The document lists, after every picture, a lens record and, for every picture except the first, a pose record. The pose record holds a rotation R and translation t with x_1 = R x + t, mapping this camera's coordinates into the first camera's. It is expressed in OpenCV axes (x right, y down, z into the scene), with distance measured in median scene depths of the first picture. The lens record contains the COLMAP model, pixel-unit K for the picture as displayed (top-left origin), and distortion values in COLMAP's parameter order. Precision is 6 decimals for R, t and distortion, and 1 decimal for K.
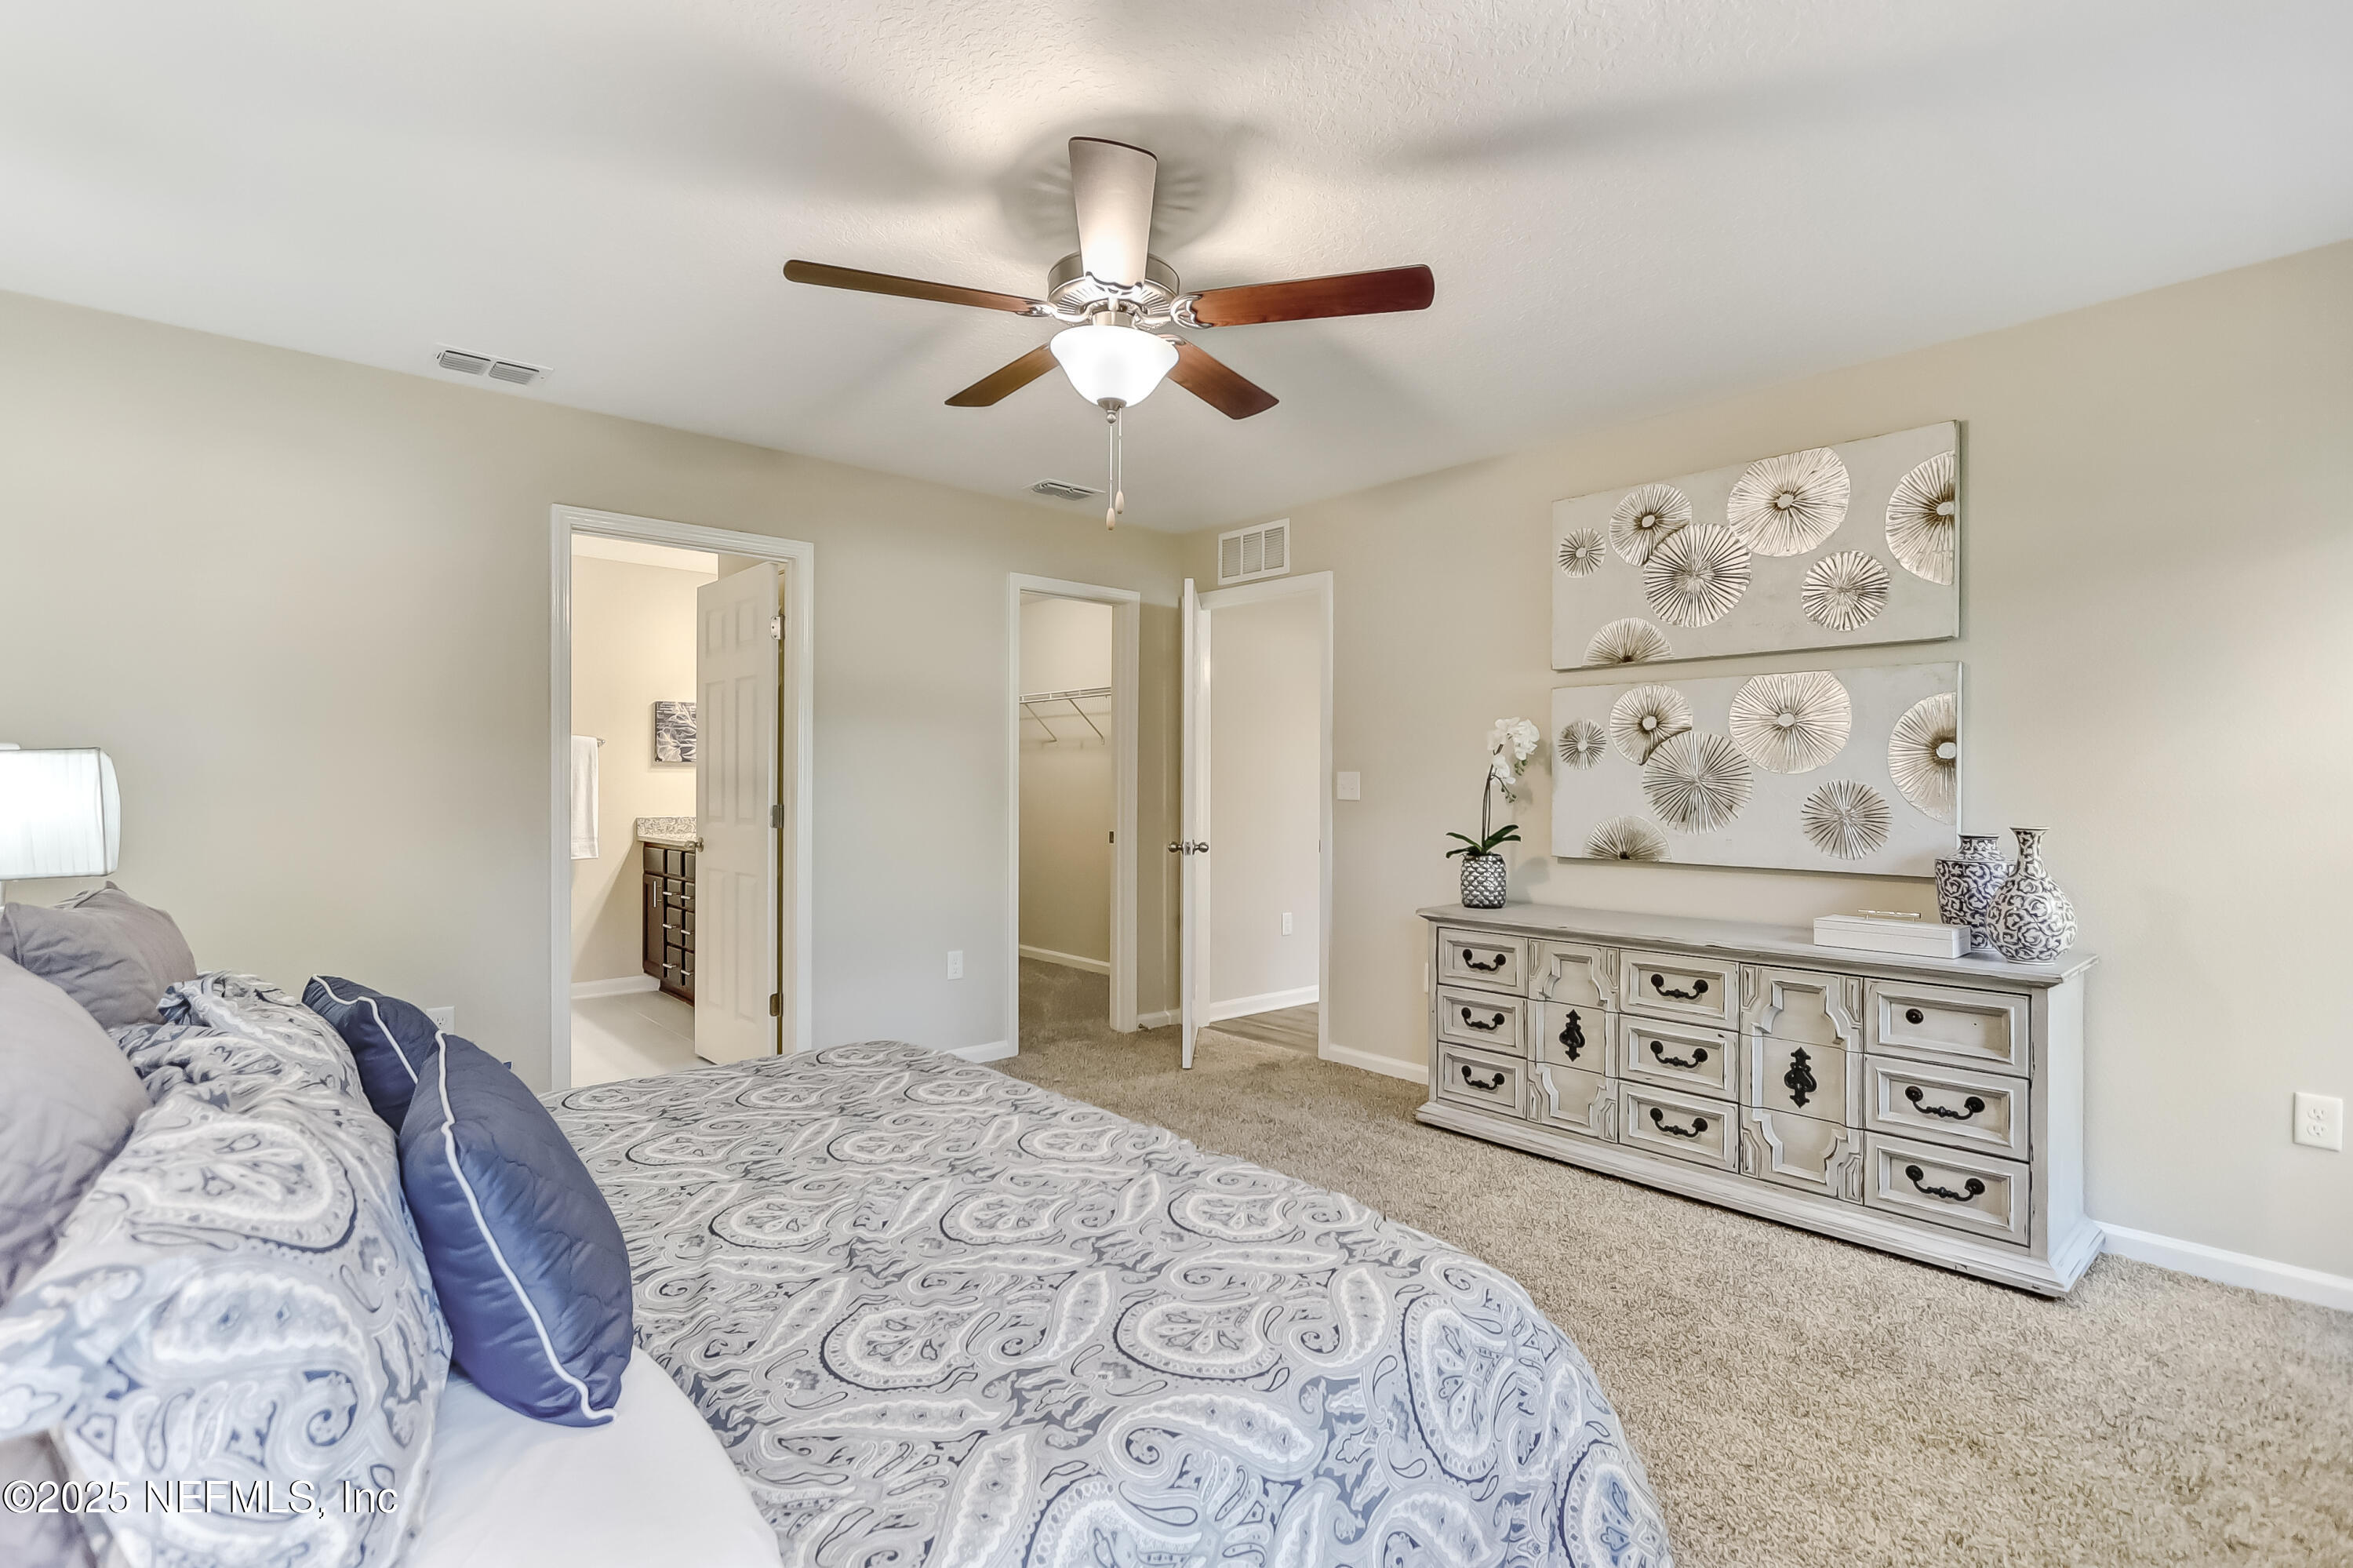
lens RADIAL K [[1100.2, 0, 1168.3], [0, 1100.2, 786.5], [0, 0, 1]] dist [-0.000831, 0.000131]
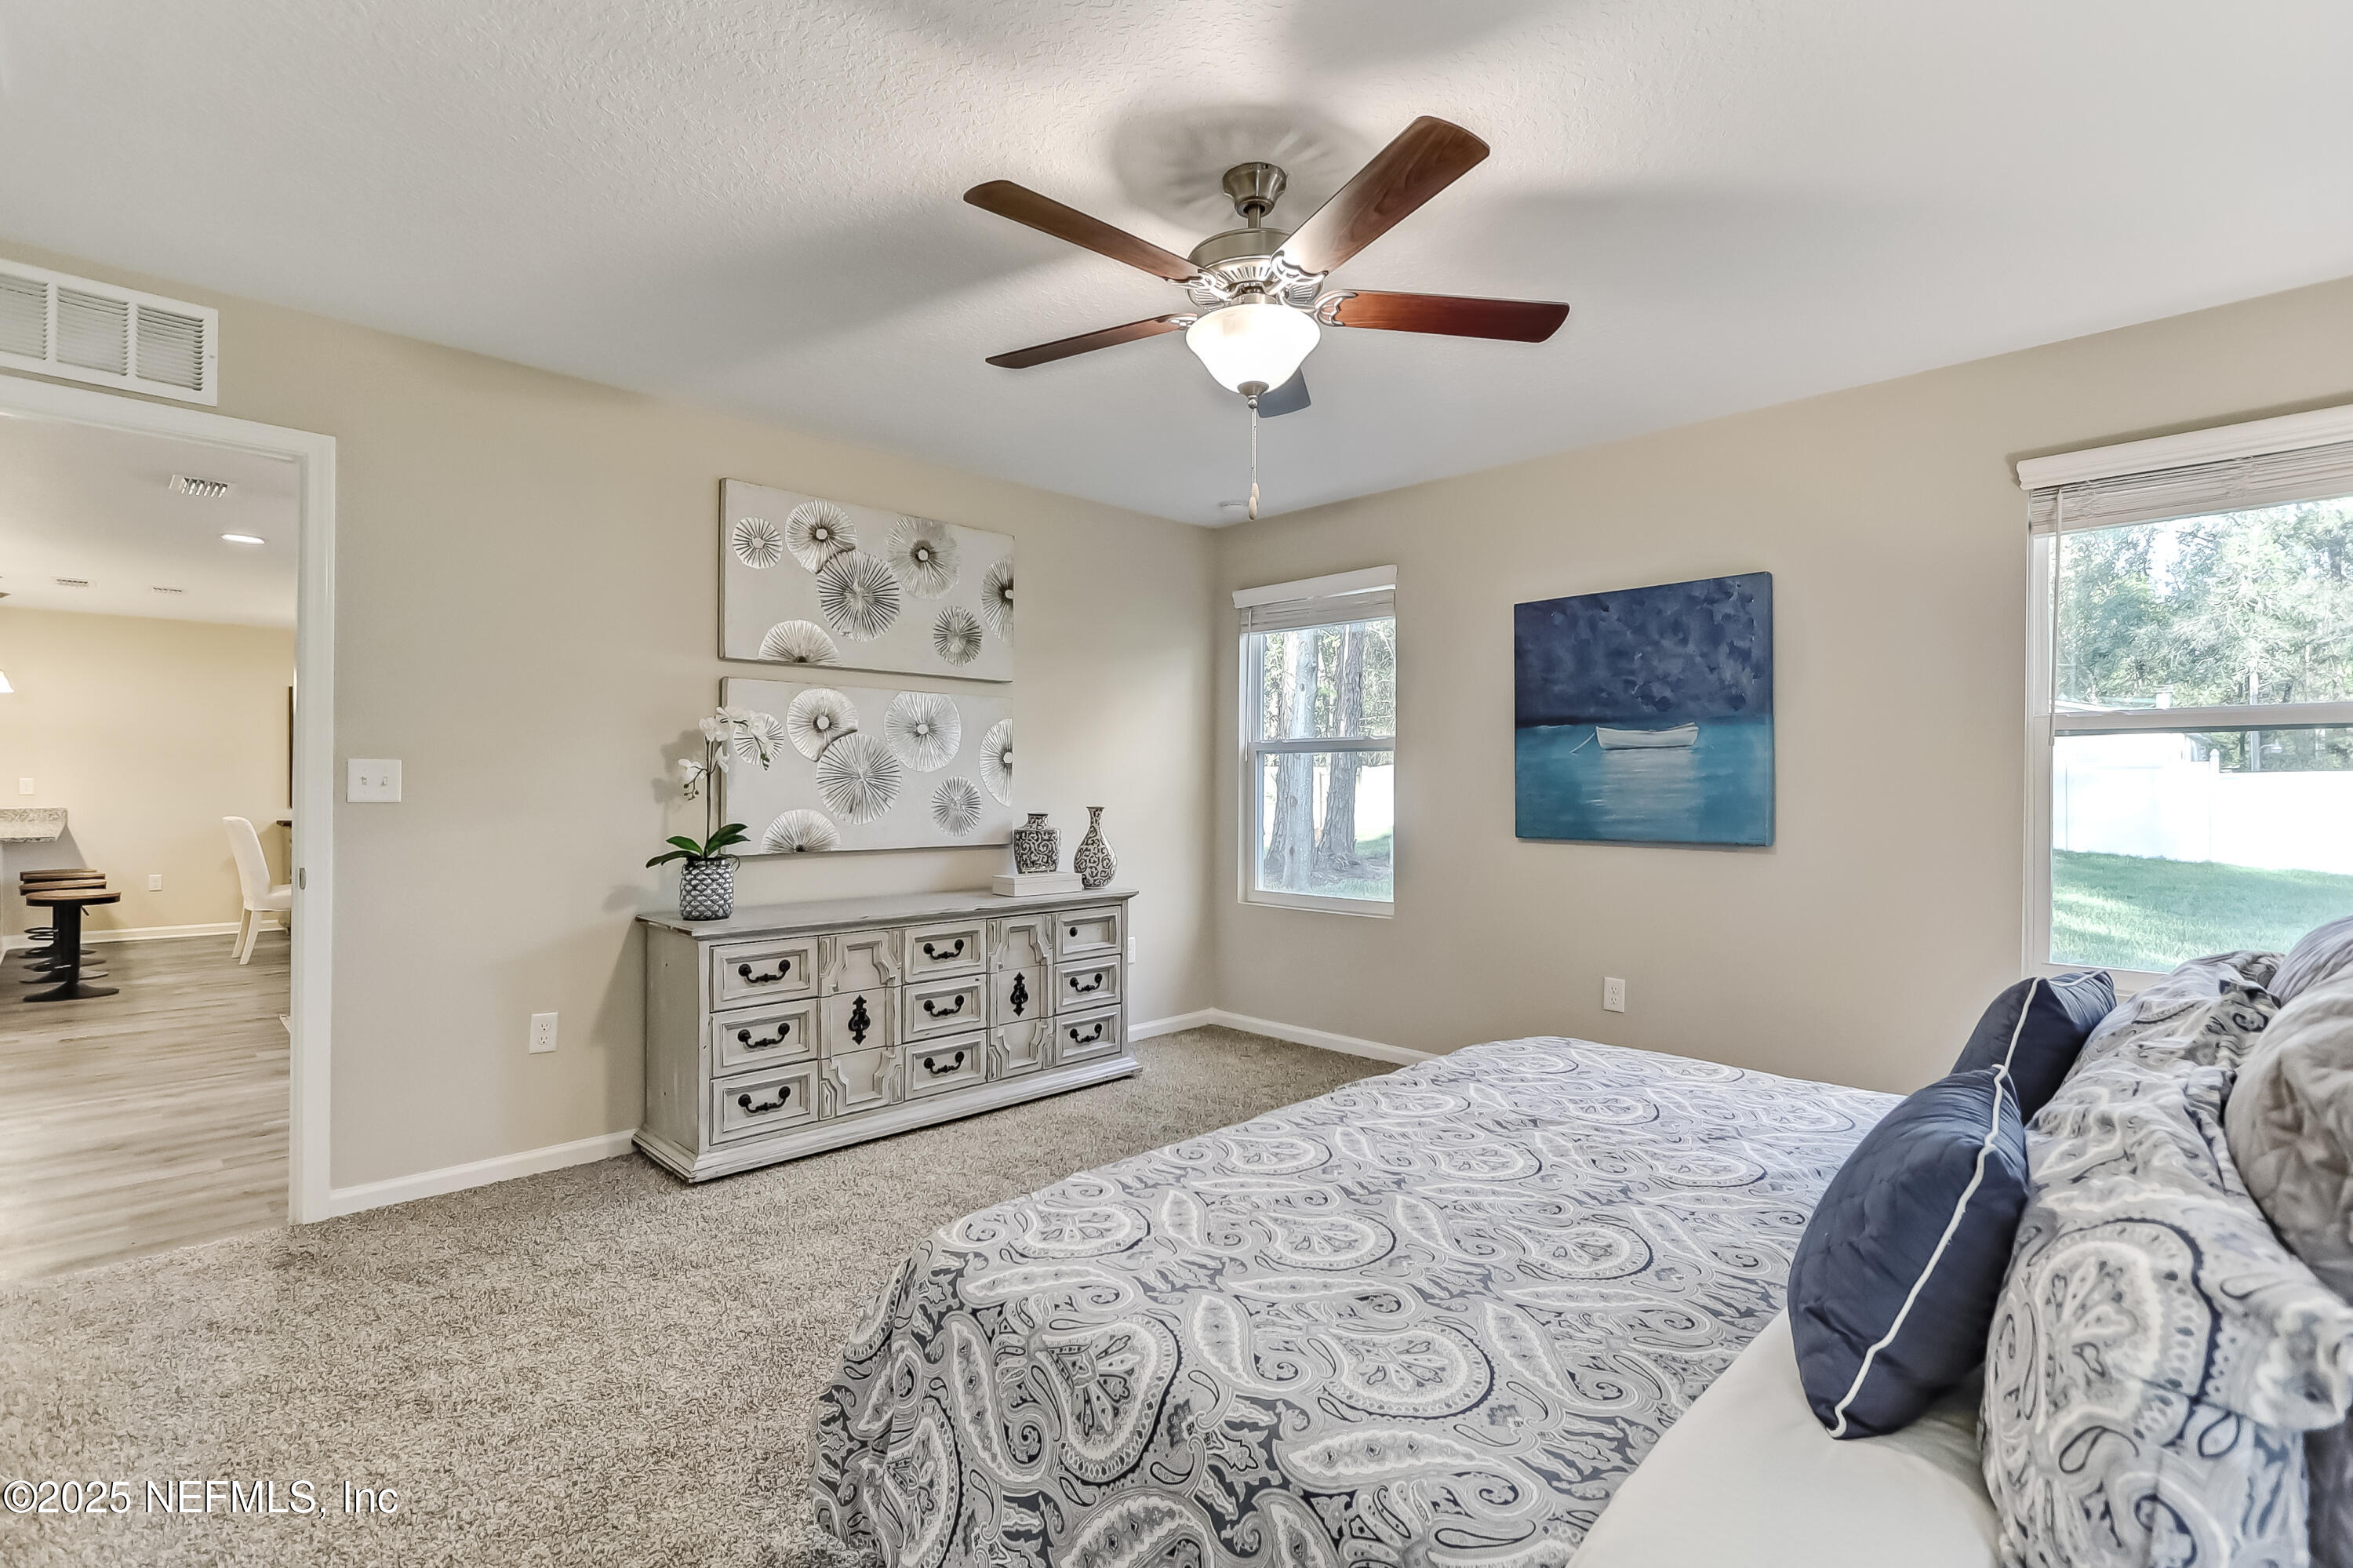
lens RADIAL K [[1100.2, 0, 1168.3], [0, 1100.2, 786.5], [0, 0, 1]] dist [-0.000831, 0.000131]
pose [[-0.055644, -0.007274, 0.998424, -0.705760], [-0.004411, 0.999965, 0.007039, -0.004840], [-0.998441, -0.004012, -0.055675, 0.779610]]
